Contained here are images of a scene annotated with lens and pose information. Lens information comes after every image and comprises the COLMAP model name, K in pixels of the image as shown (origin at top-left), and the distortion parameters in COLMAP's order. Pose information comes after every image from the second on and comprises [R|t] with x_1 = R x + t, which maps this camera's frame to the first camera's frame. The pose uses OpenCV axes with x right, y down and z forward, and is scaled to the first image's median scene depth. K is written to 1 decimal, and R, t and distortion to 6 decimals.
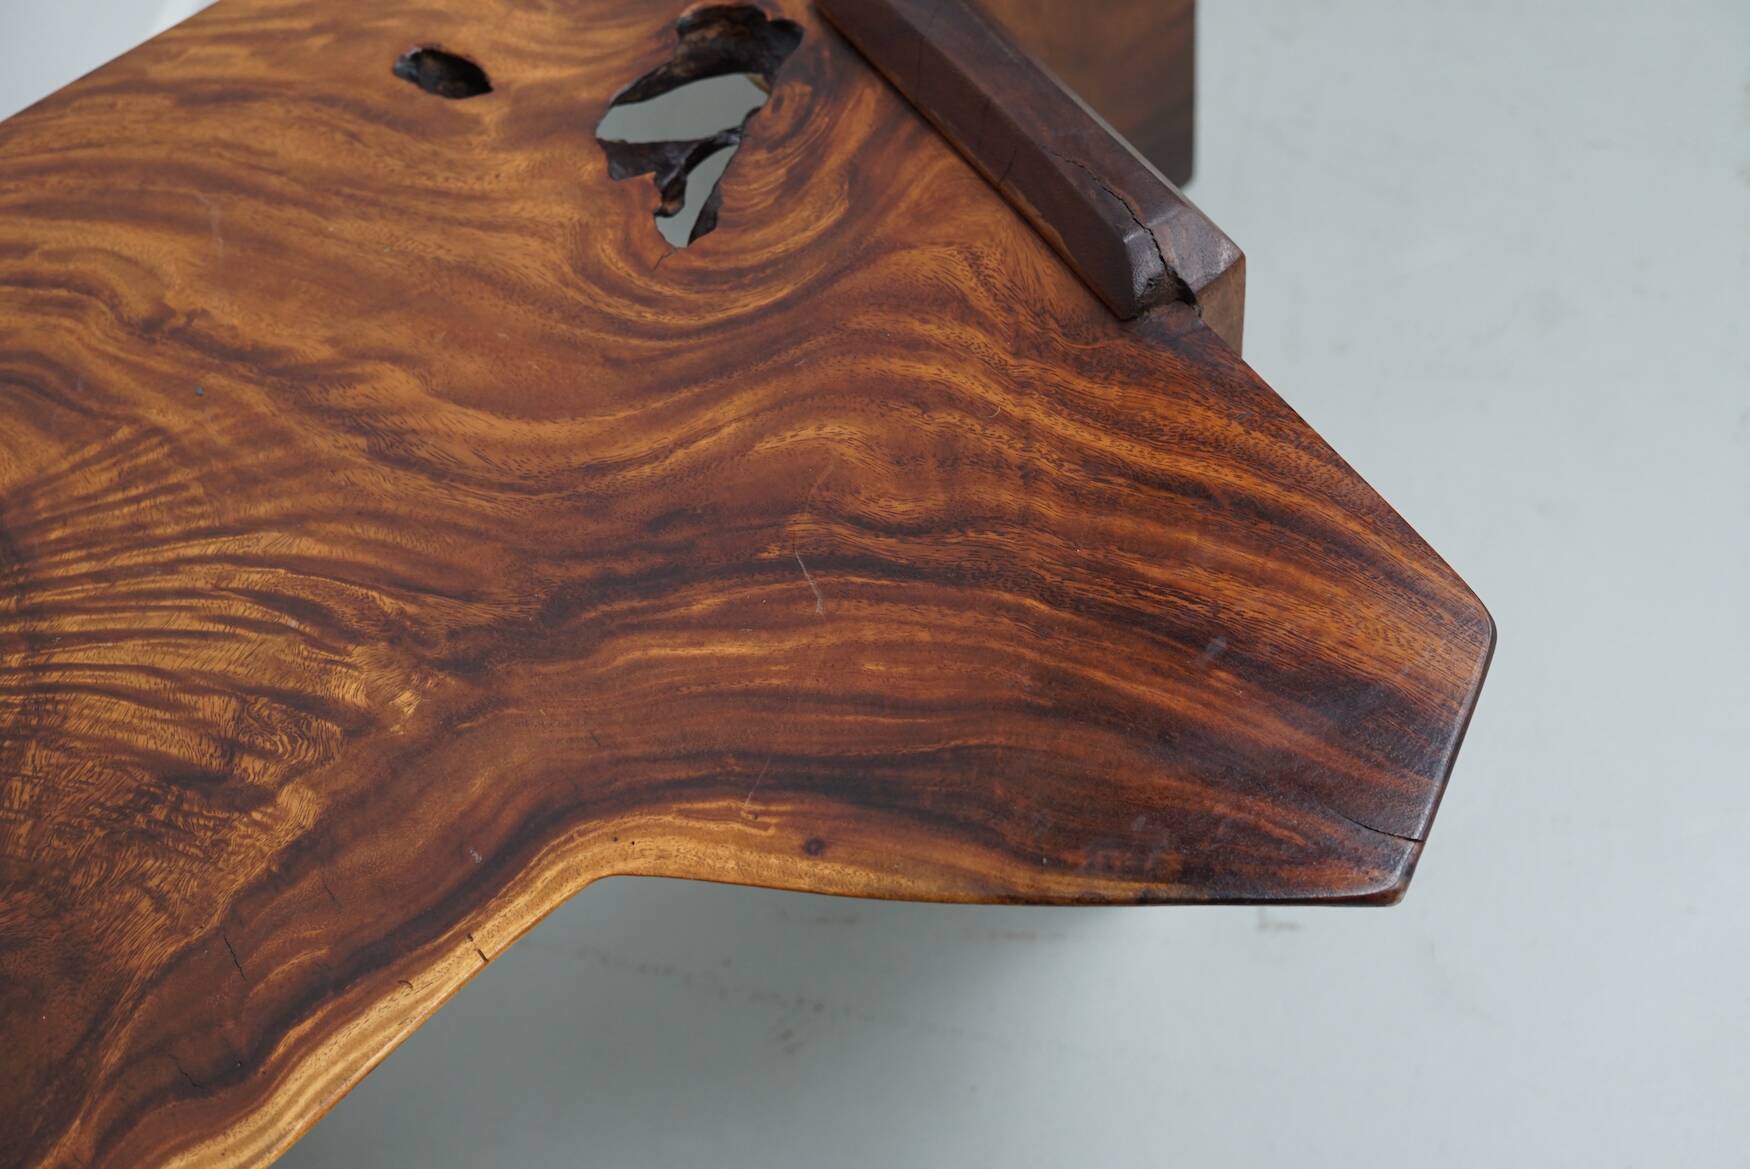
lens RADIAL K [[2264.2, 0, 875.0], [0, 2264.2, 584.5], [0, 0, 1]] dist [-0.158619, 0.350963]
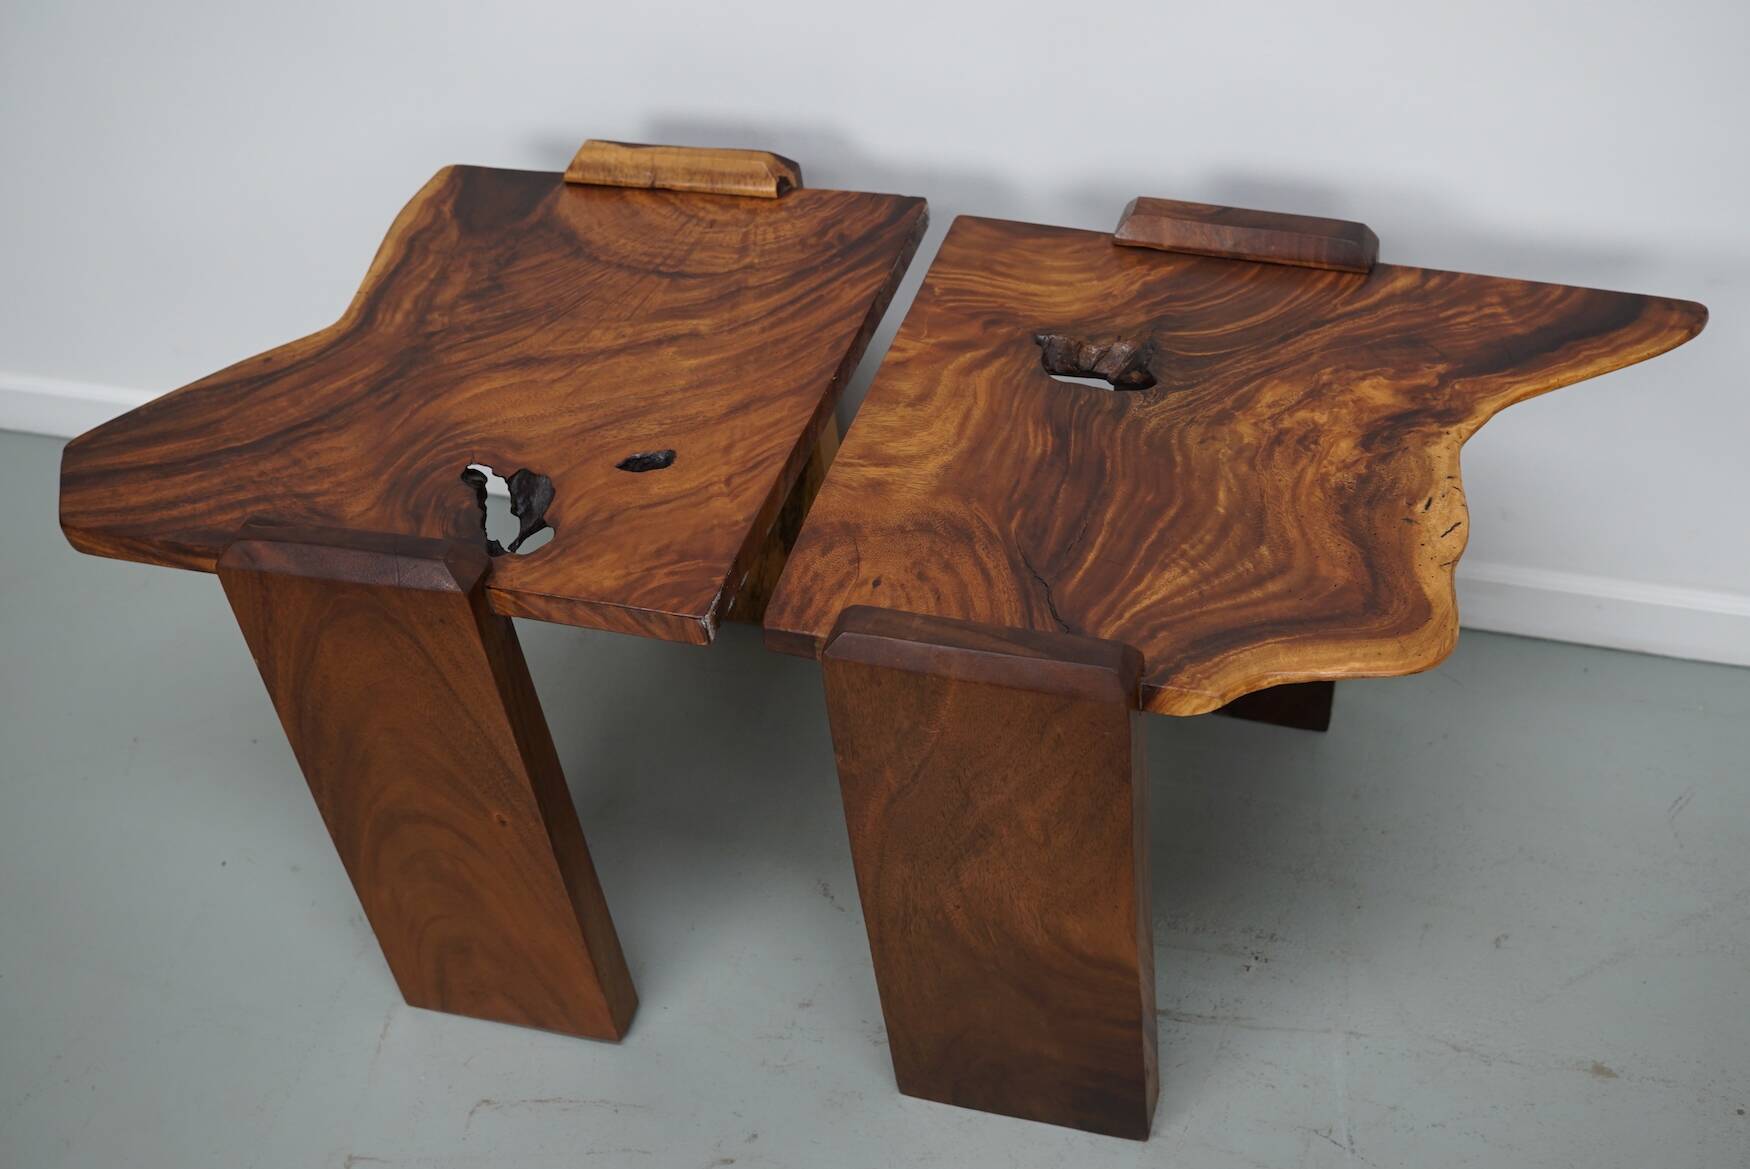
lens RADIAL K [[2264.2, 0, 875.0], [0, 2264.2, 584.5], [0, 0, 1]] dist [-0.158619, 0.350963]
pose [[-0.764181, 0.562920, -0.314878, 0.373509], [-0.425218, -0.072602, 0.902174, -2.381405], [0.484991, 0.823316, 0.294845, 0.716433]]
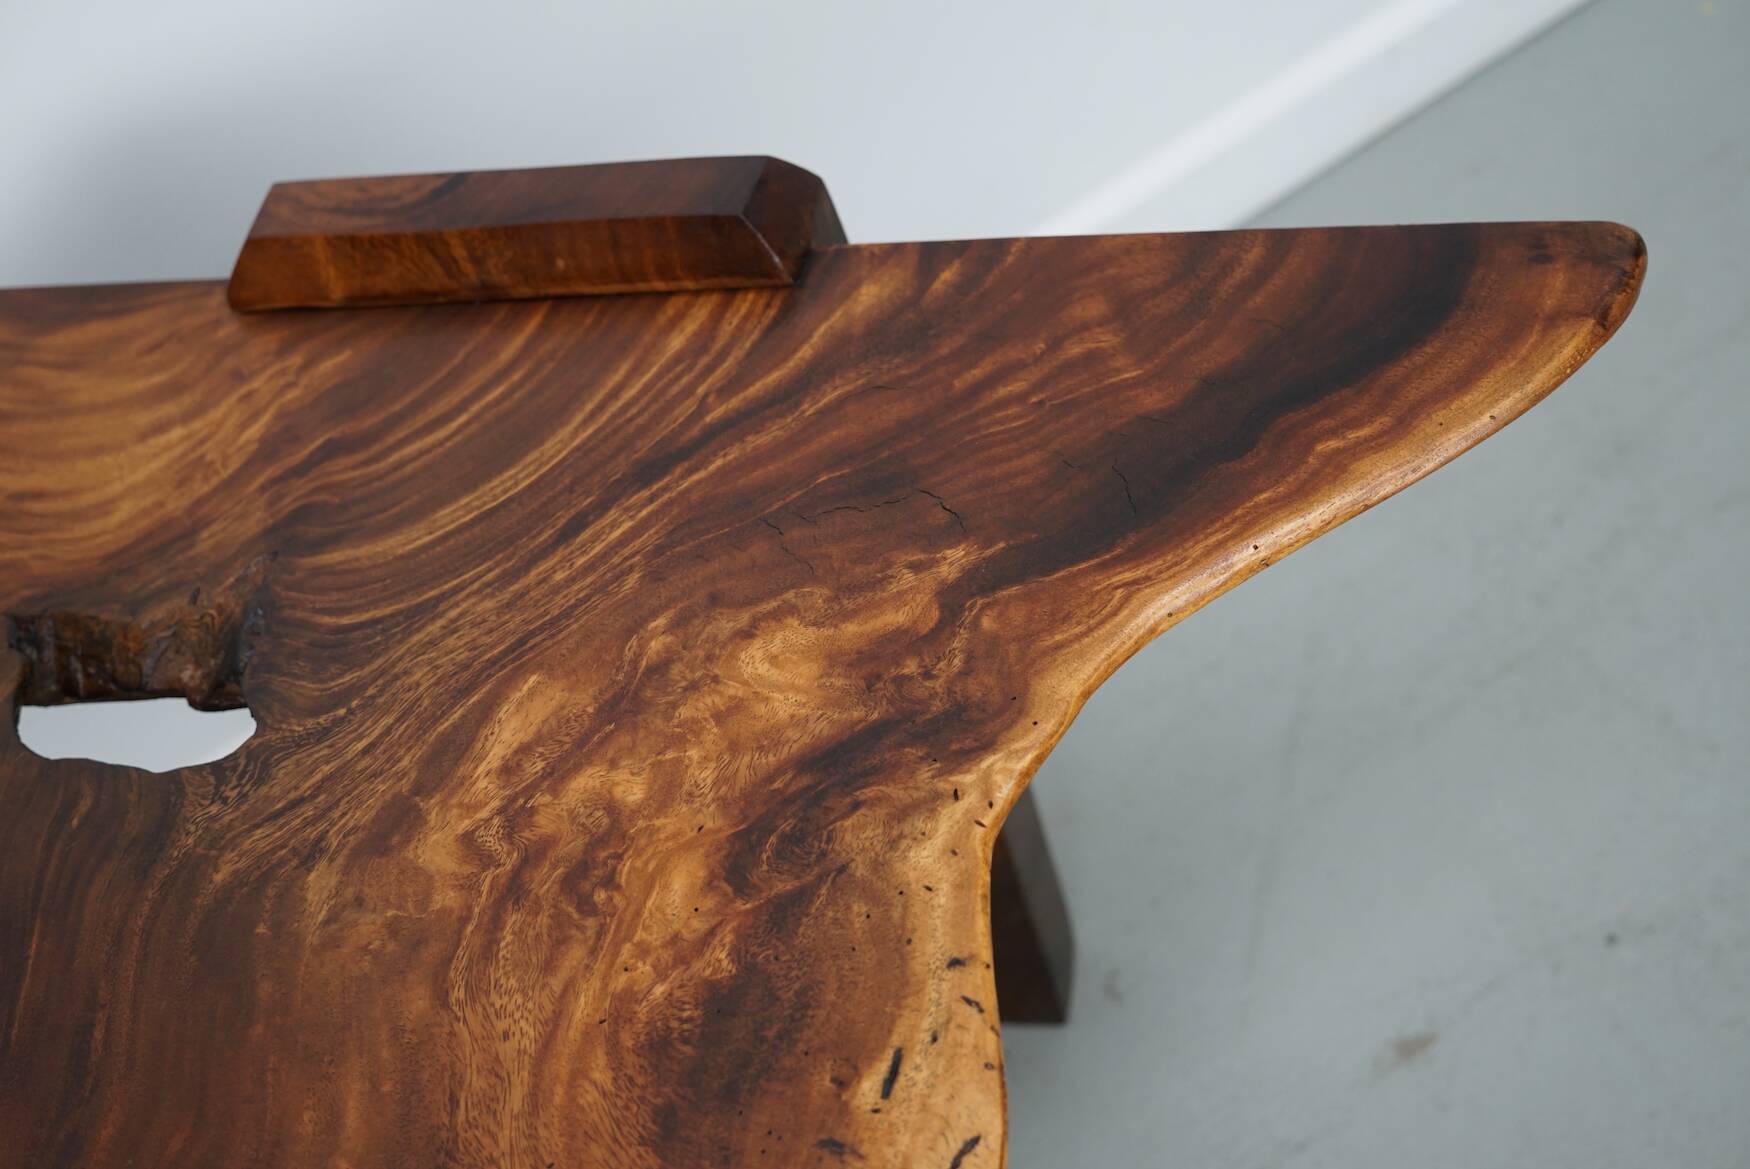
lens RADIAL K [[2264.2, 0, 875.0], [0, 2264.2, 584.5], [0, 0, 1]] dist [-0.158619, 0.350963]
pose [[-0.642314, 0.743821, -0.184834, -0.697464], [-0.408416, -0.128103, 0.903762, -1.348718], [0.648559, 0.655988, 0.386071, 1.130260]]
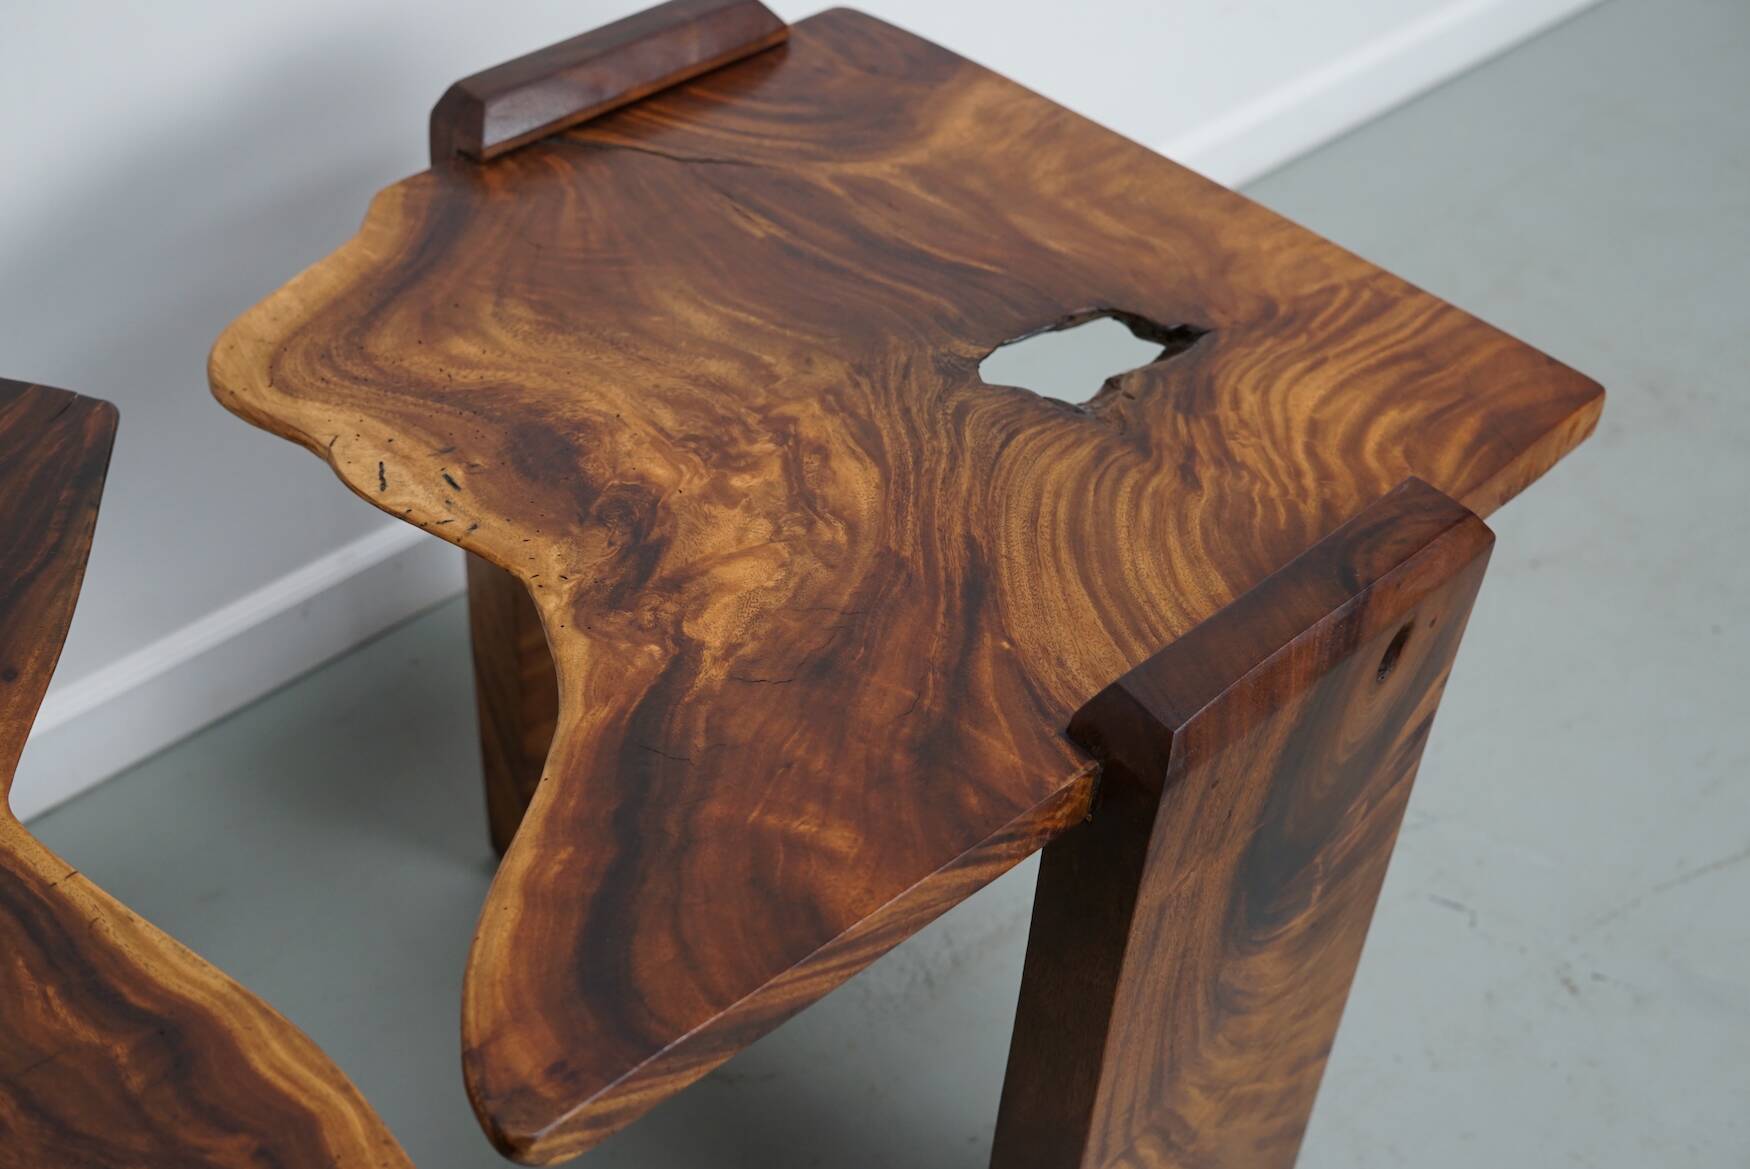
lens RADIAL K [[2264.2, 0, 875.0], [0, 2264.2, 584.5], [0, 0, 1]] dist [-0.158619, 0.350963]
pose [[-0.175747, -0.538868, 0.823853, -1.784109], [0.823852, 0.377590, 0.422722, -1.017650], [-0.538870, 0.753025, 0.377587, 0.980316]]
